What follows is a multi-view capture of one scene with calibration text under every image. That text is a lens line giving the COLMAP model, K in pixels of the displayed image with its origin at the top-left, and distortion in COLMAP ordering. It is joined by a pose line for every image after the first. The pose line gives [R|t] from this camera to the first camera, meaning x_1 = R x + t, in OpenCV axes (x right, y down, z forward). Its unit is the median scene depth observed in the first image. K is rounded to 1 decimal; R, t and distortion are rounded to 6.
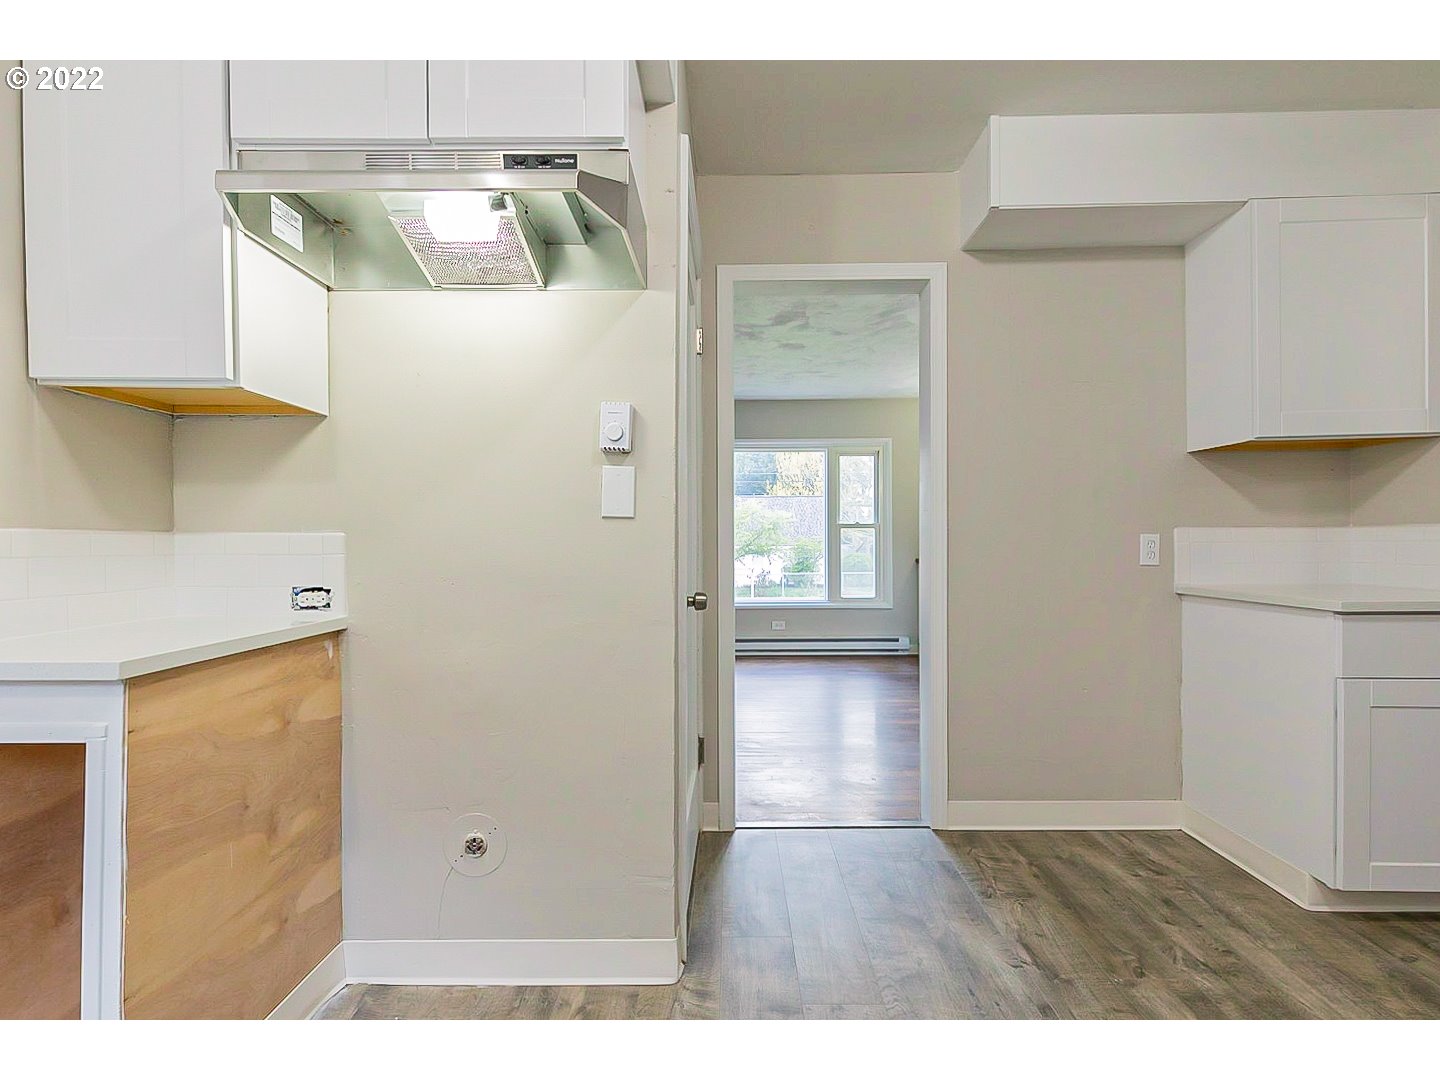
lens RADIAL K [[665.6, 0, 722.2], [0, 665.6, 544.9], [0, 0, 1]] dist [0.012952, -0.000857]
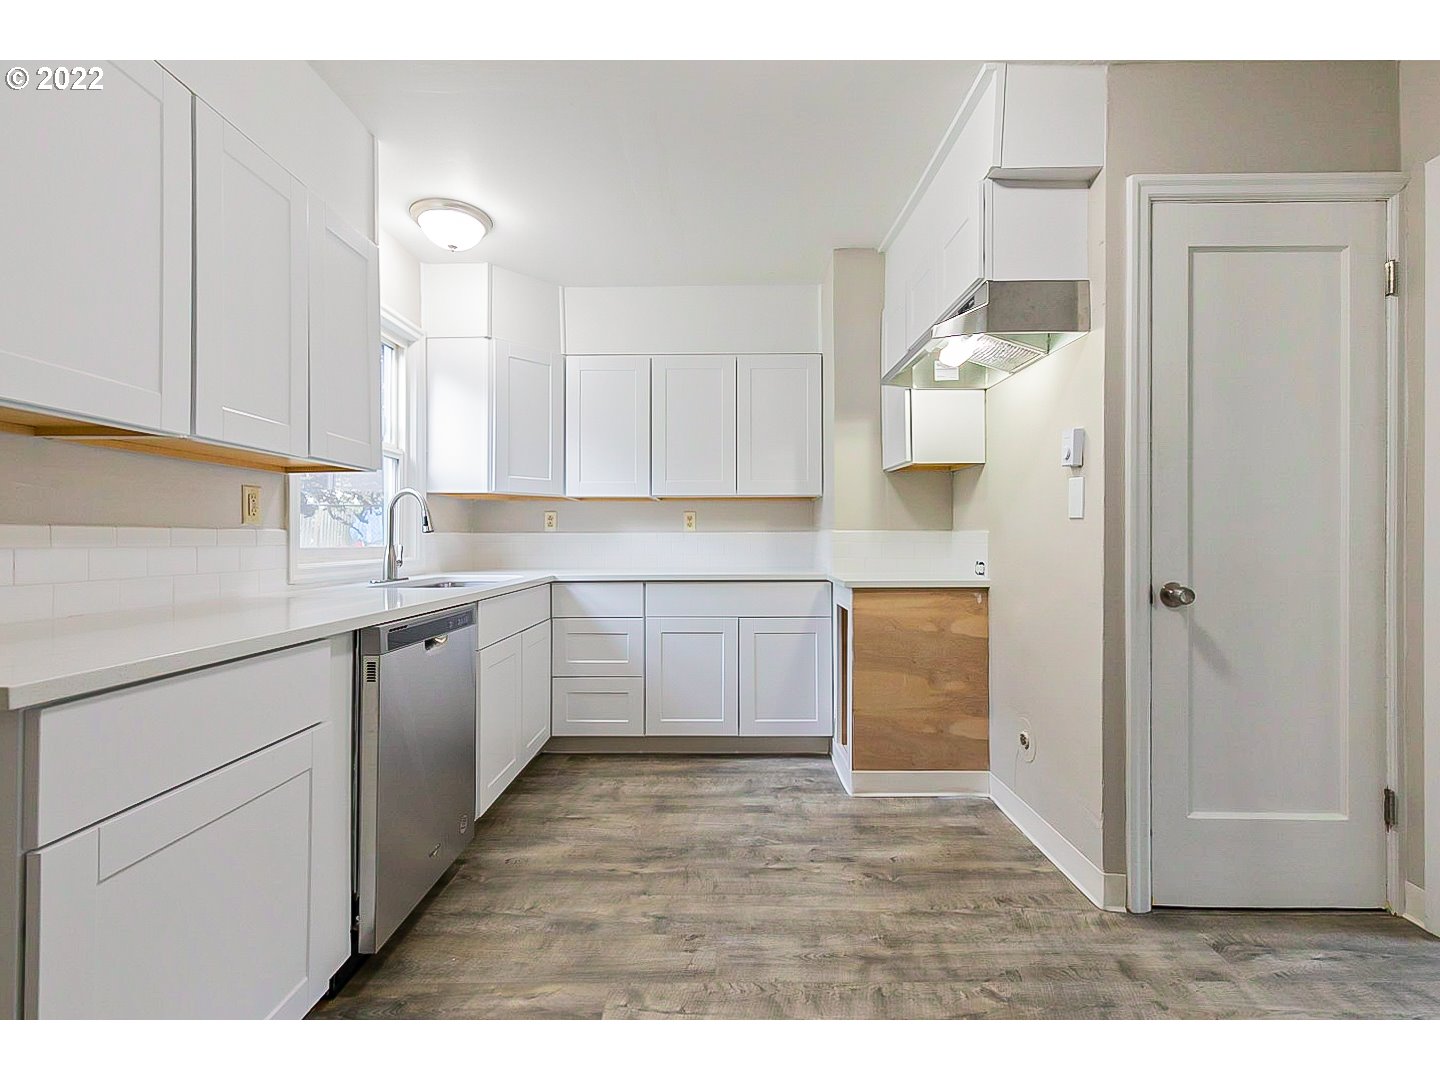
lens RADIAL K [[655.7, 0, 716.9], [0, 655.7, 536.8], [0, 0, 1]] dist [0.008283, -0.000704]
pose [[-0.010380, 0.006394, -0.999926, 1.180516], [-0.007171, 0.999953, 0.006469, -0.008741], [0.999920, 0.007238, -0.010333, 0.349917]]
